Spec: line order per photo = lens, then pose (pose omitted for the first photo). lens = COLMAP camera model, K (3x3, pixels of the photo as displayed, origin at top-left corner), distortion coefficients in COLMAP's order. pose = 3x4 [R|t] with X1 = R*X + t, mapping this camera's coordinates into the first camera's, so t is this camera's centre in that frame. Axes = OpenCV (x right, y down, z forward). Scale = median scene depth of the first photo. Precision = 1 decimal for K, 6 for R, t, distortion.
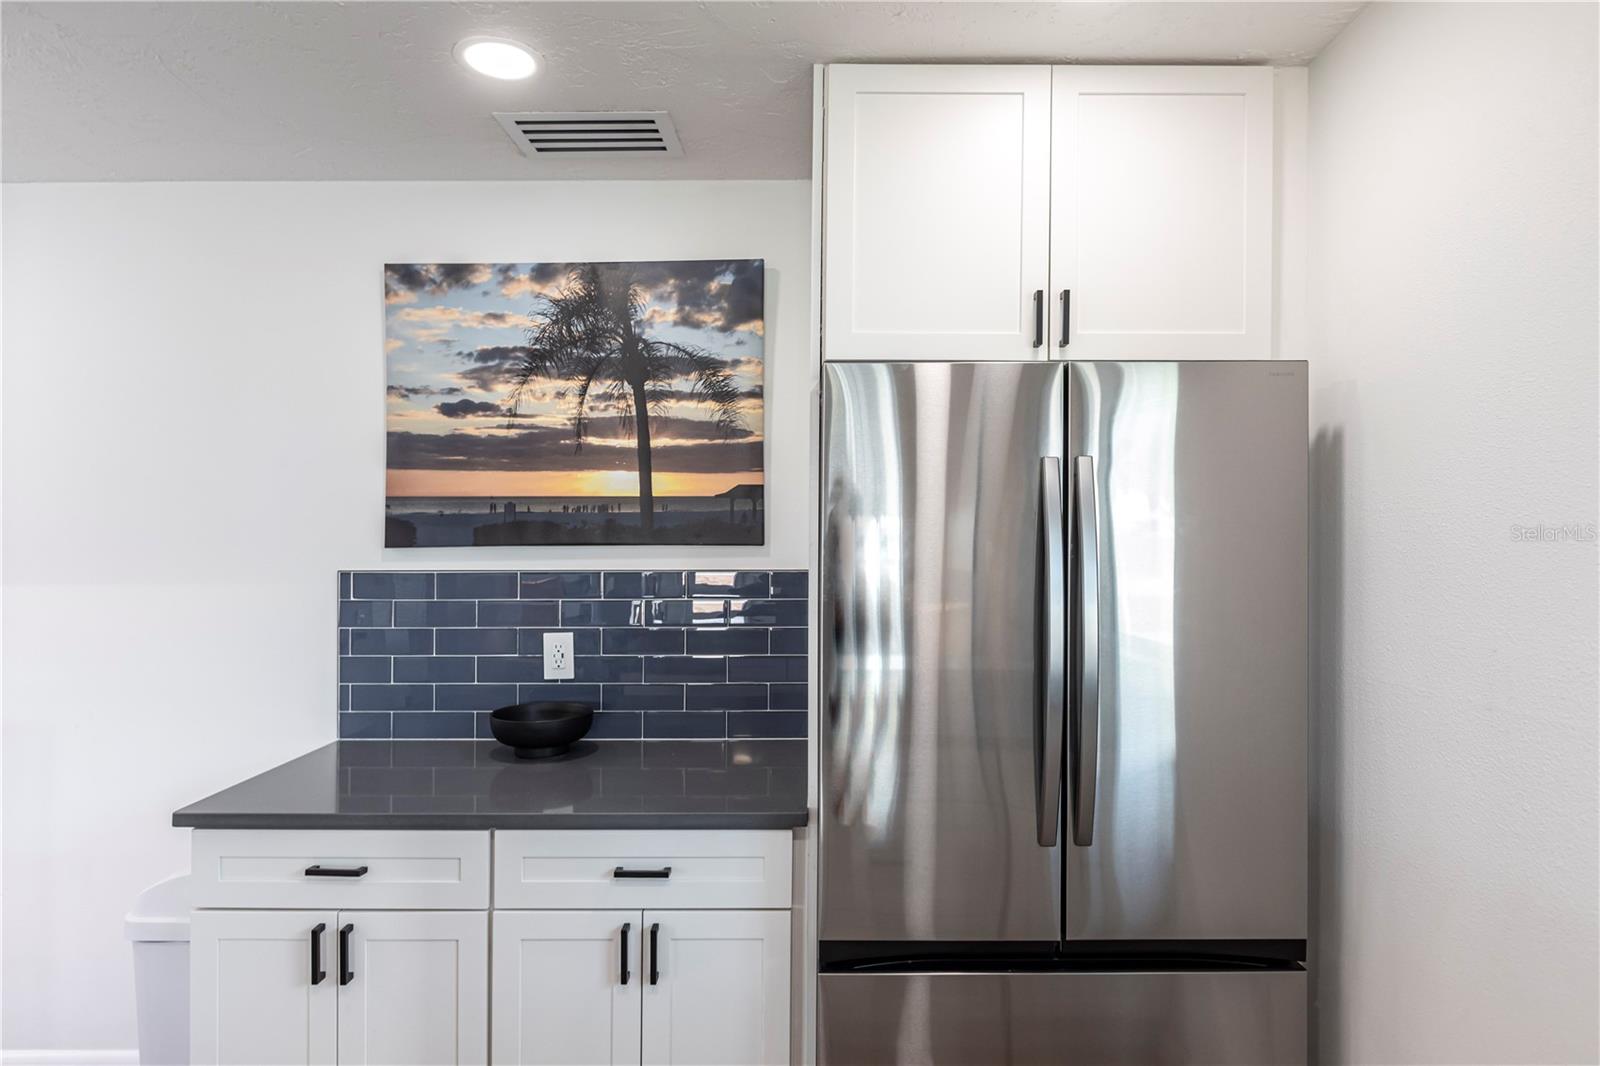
lens RADIAL K [[916.0, 0, 808.8], [0, 916.0, 537.6], [0, 0, 1]] dist [0.002982, -0.002252]
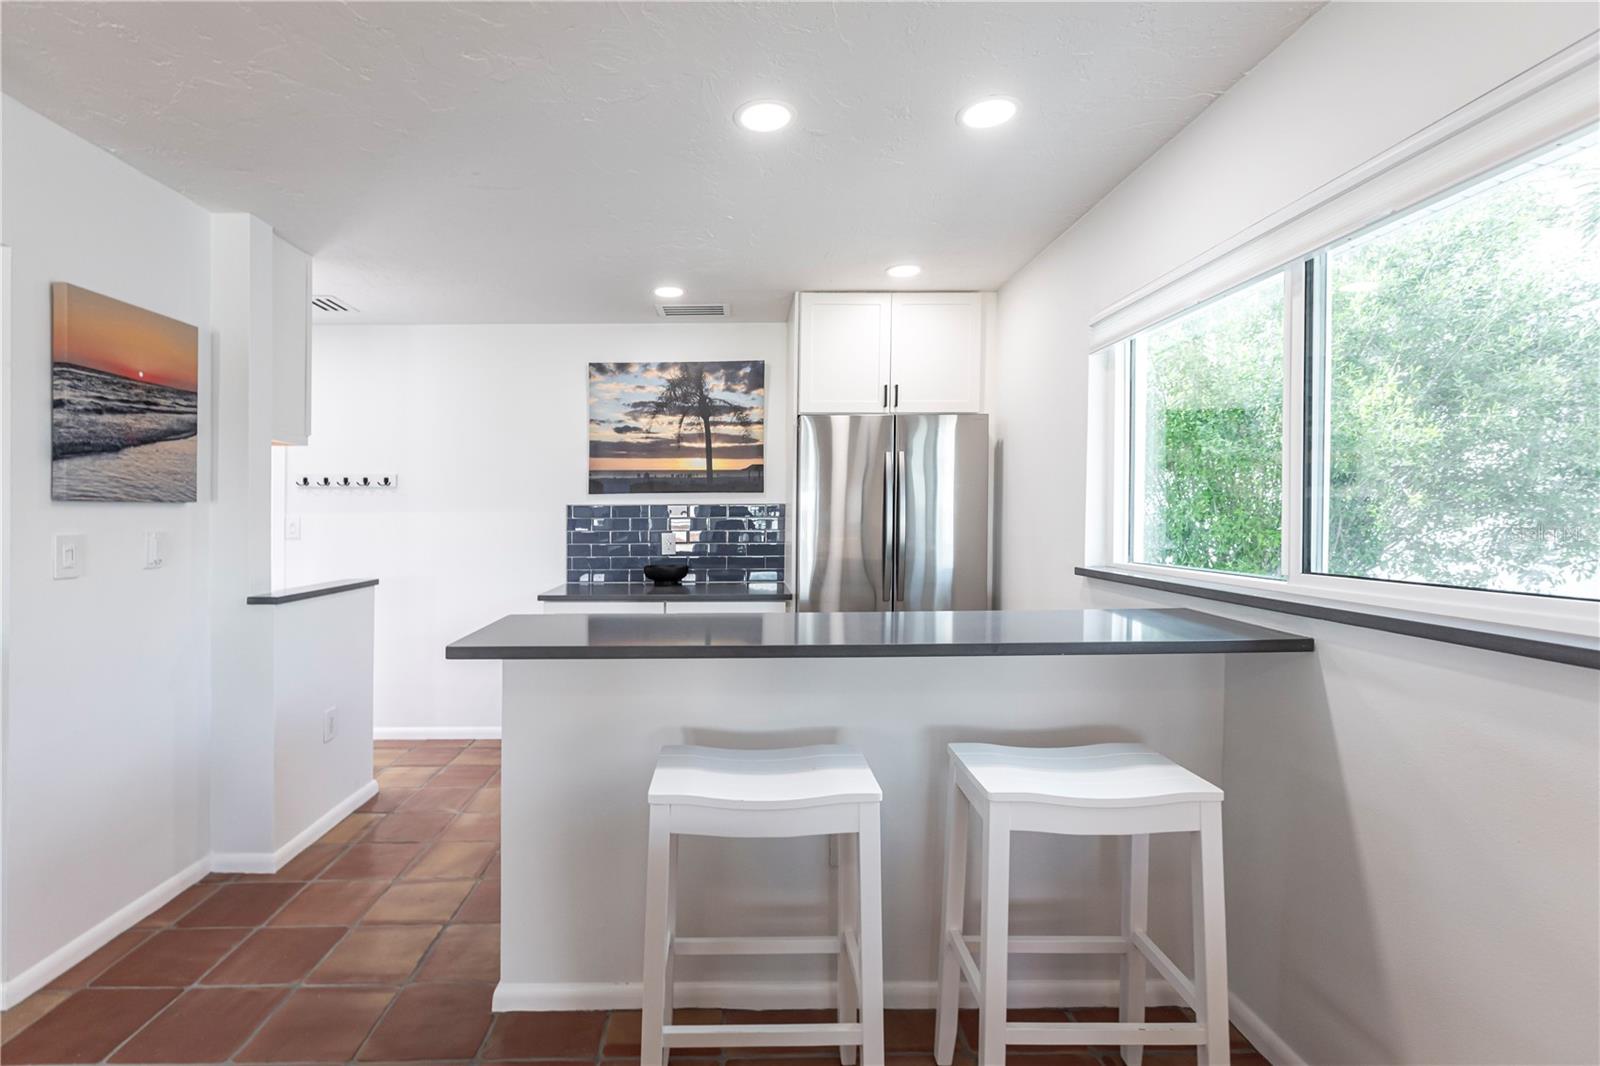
lens RADIAL K [[712.2, 0, 723.6], [0, 712.2, 537.5], [0, 0, 1]] dist [0.000066, -0.000491]
pose [[0.999805, -0.000565, -0.019757, -0.112092], [0.001235, 0.999424, 0.033919, 0.058612], [0.019727, -0.033937, 0.999229, -0.703496]]
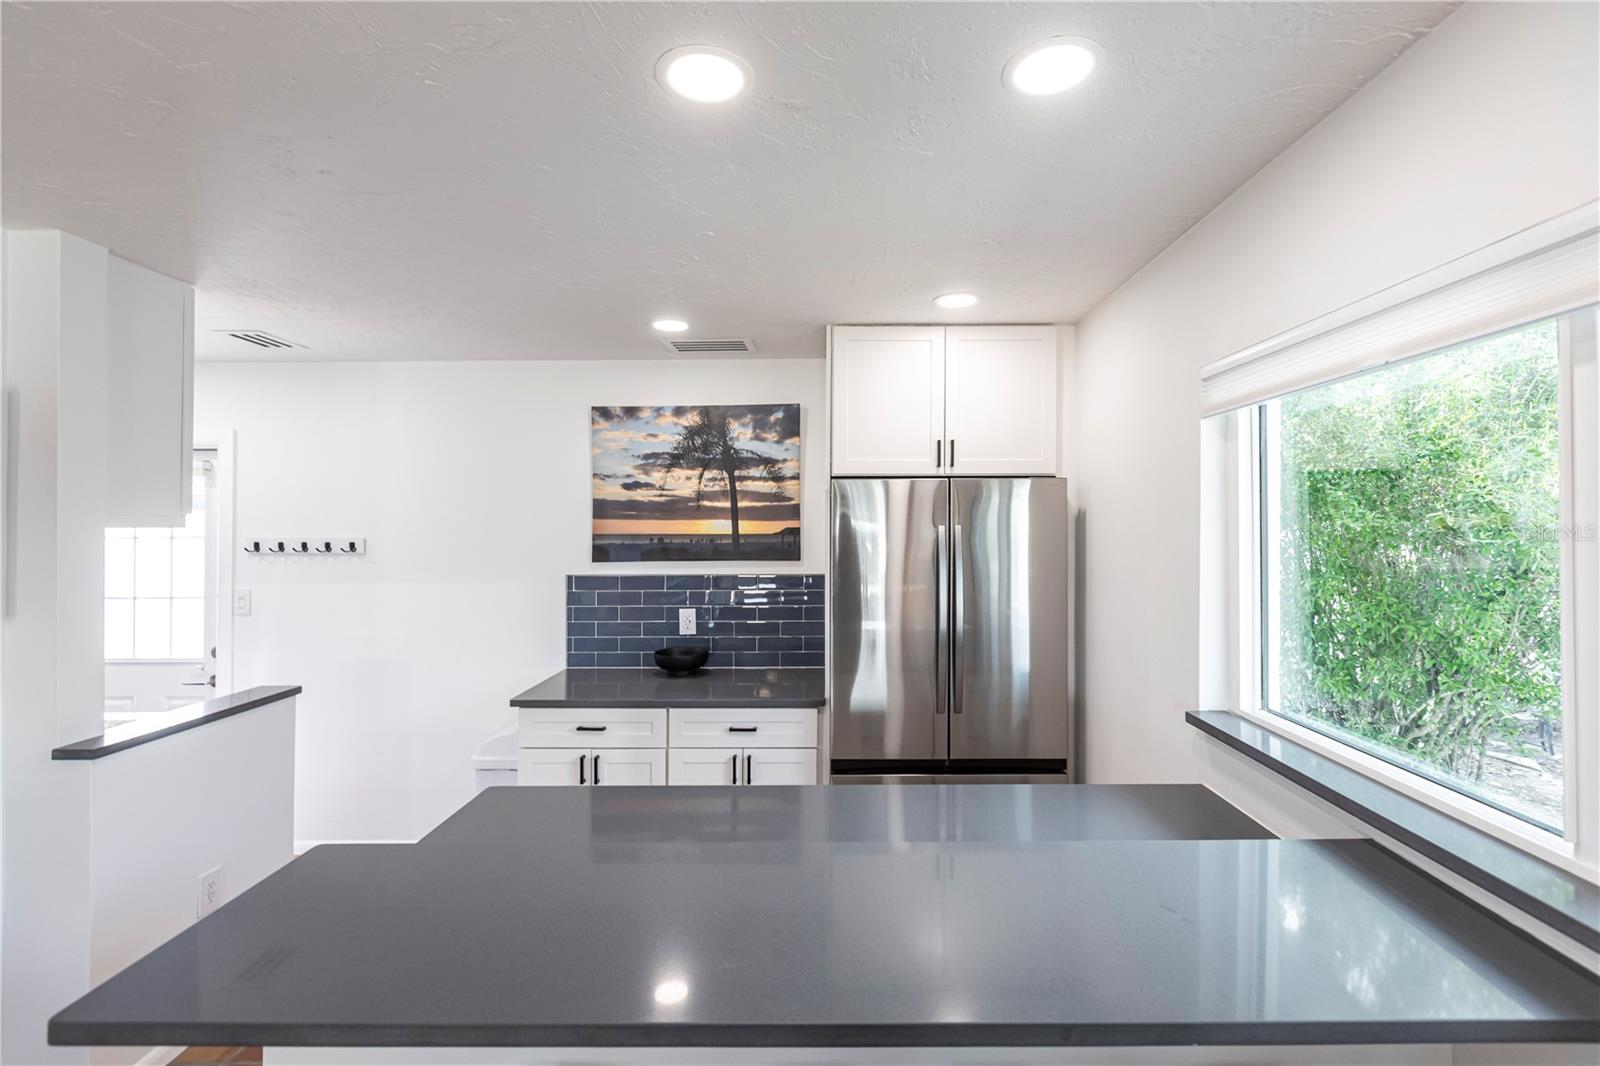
lens RADIAL K [[712.2, 0, 812.0], [0, 712.2, 536.0], [0, 0, 1]] dist [0.000066, -0.000491]
pose [[0.999811, -0.003879, -0.019026, 0.000800], [0.004087, 0.999932, 0.010902, -0.056025], [0.018982, -0.010977, 0.999760, -0.414212]]
